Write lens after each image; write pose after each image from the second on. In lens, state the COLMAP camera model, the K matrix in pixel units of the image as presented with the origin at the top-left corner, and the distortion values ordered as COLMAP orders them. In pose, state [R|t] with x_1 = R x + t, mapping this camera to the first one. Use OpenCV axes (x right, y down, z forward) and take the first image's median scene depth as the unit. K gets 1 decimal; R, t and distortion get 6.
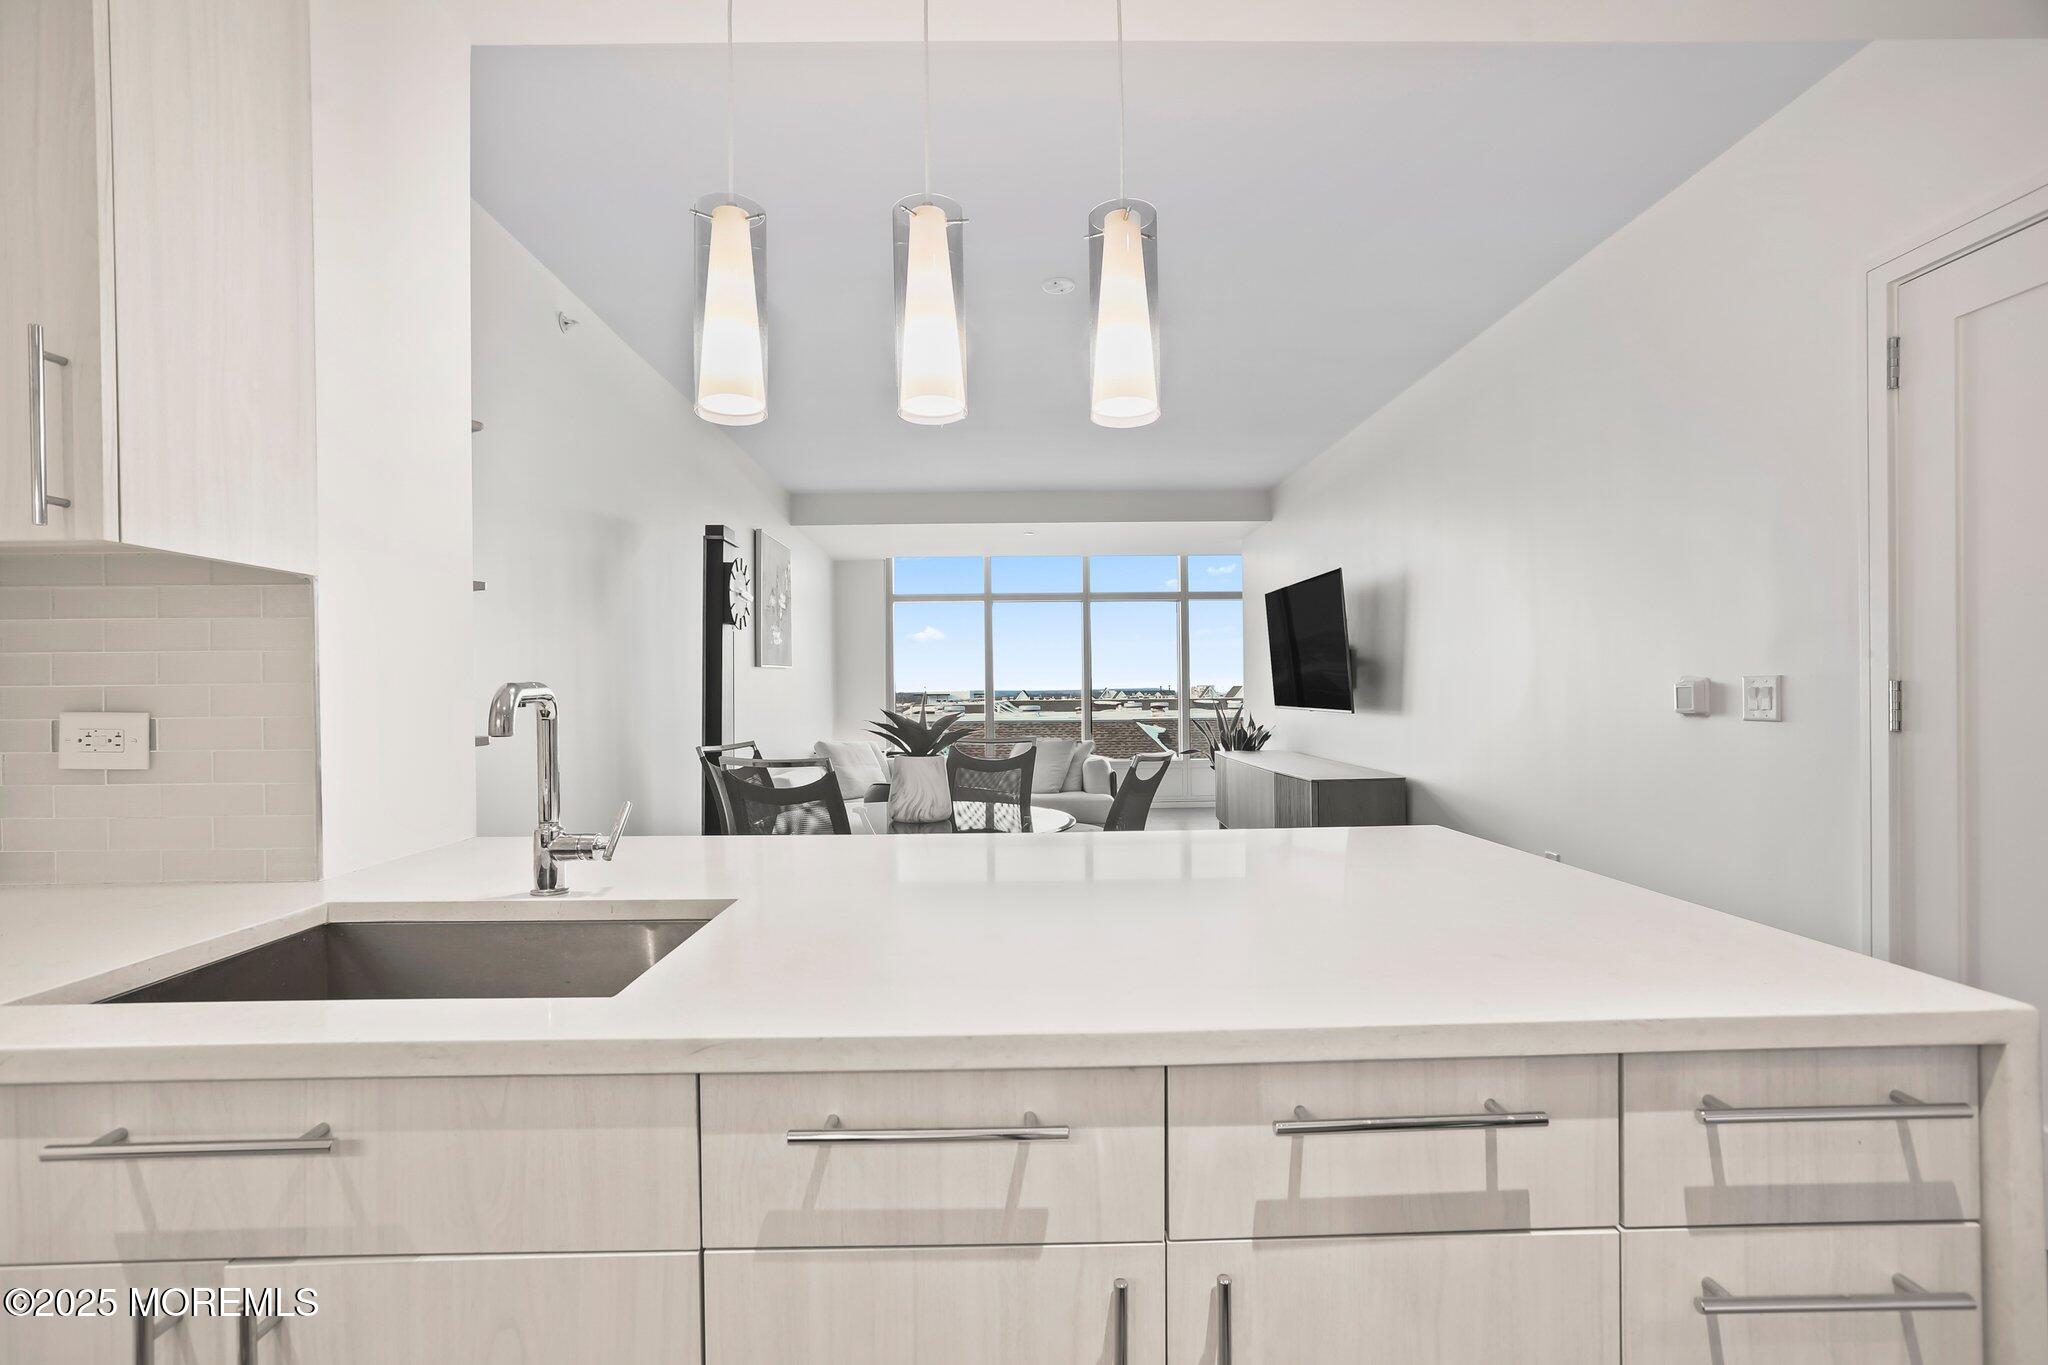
lens RADIAL K [[932.6, 0, 1021.4], [0, 932.6, 699.1], [0, 0, 1]] dist [-0.029755, 0.013264]
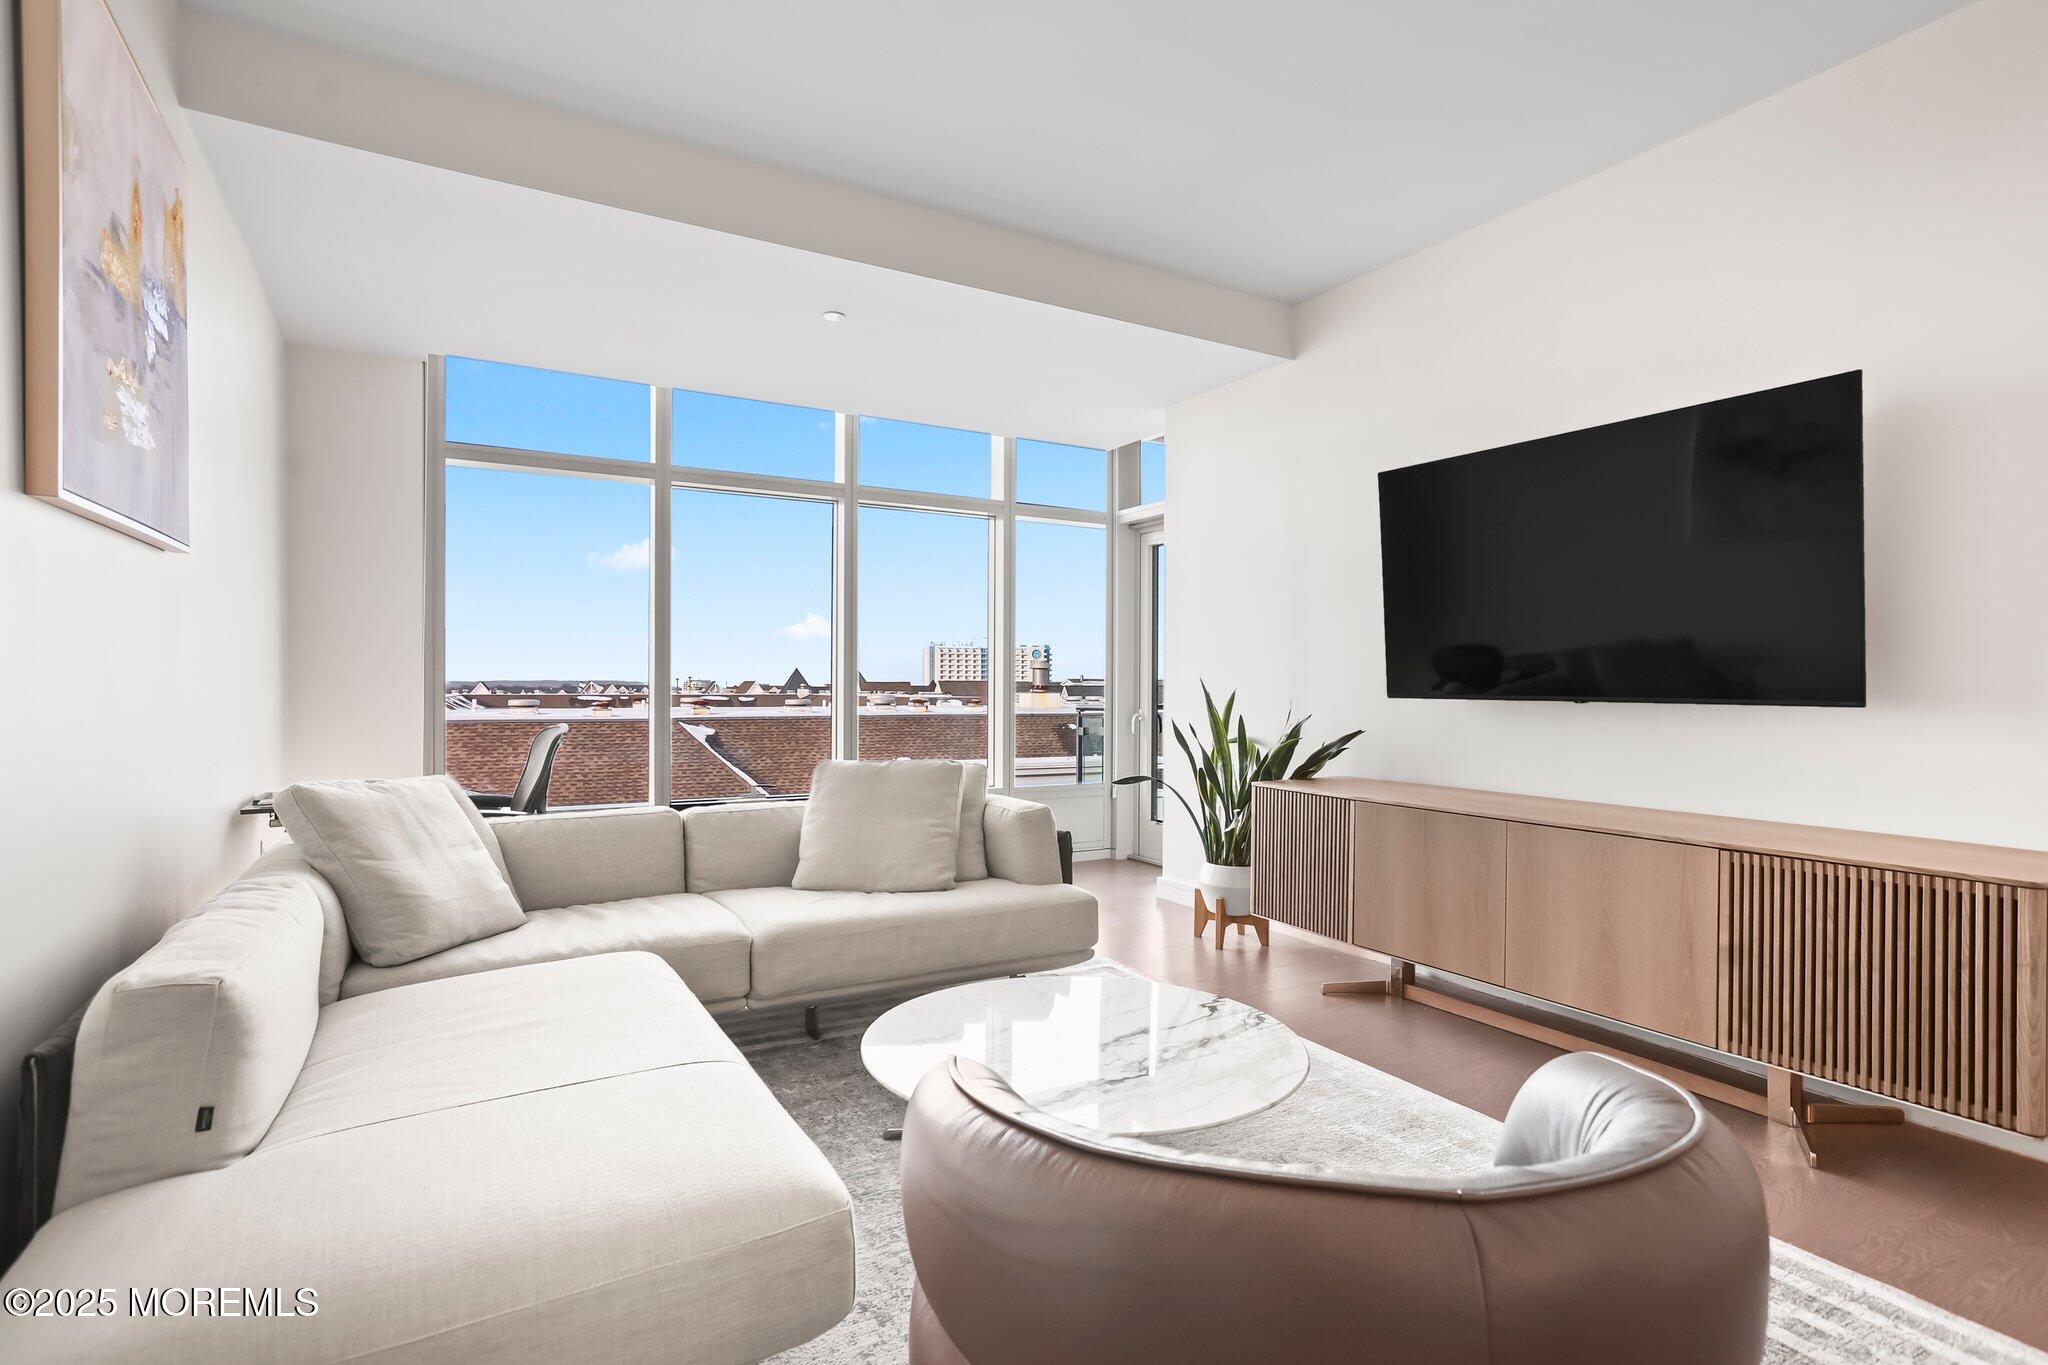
lens RADIAL K [[1019.1, 0, 1023.4], [0, 1019.1, 688.6], [0, 0, 1]] dist [-0.023299, 0.008840]
pose [[0.875922, 0.015292, 0.482210, -0.454506], [-0.011625, 0.999876, -0.010593, 0.033905], [-0.482312, 0.003673, 0.875992, 1.595320]]
